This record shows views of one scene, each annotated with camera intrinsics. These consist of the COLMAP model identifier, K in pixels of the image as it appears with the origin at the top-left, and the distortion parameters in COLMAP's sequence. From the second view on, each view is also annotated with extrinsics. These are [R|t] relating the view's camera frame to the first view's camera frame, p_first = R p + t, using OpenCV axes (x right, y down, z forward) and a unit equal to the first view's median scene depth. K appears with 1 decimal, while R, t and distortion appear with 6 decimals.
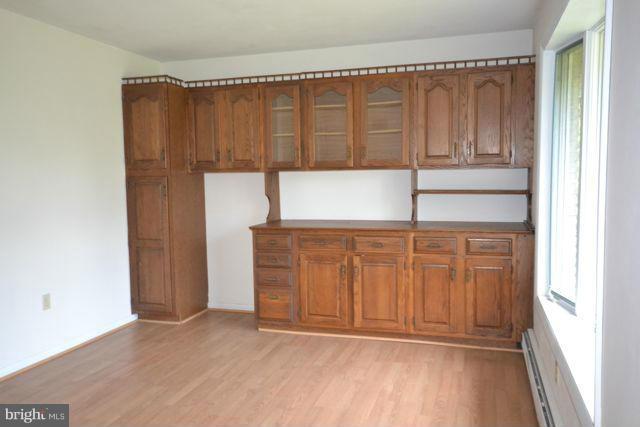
lens RADIAL K [[508.3, 0, 320.8], [0, 508.3, 220.3], [0, 0, 1]] dist [-0.001949, -0.000715]
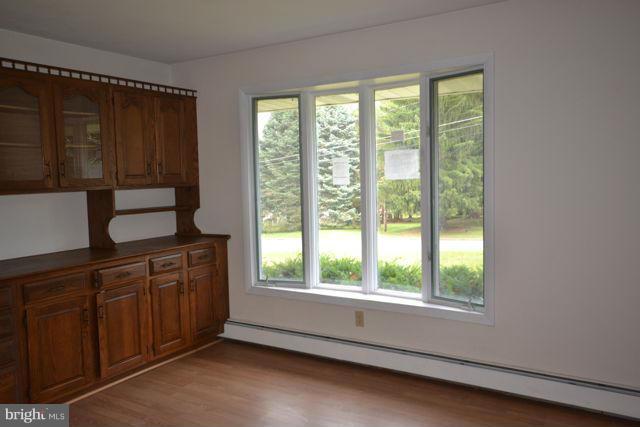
lens RADIAL K [[531.4, 0, 311.6], [0, 531.4, 212.4], [0, 0, 1]] dist [0.007559, 0.004520]
pose [[0.256214, -0.067748, 0.964243, -0.693283], [0.095856, 0.994405, 0.044397, -0.070563], [-0.961855, 0.081054, 0.261275, 0.425891]]
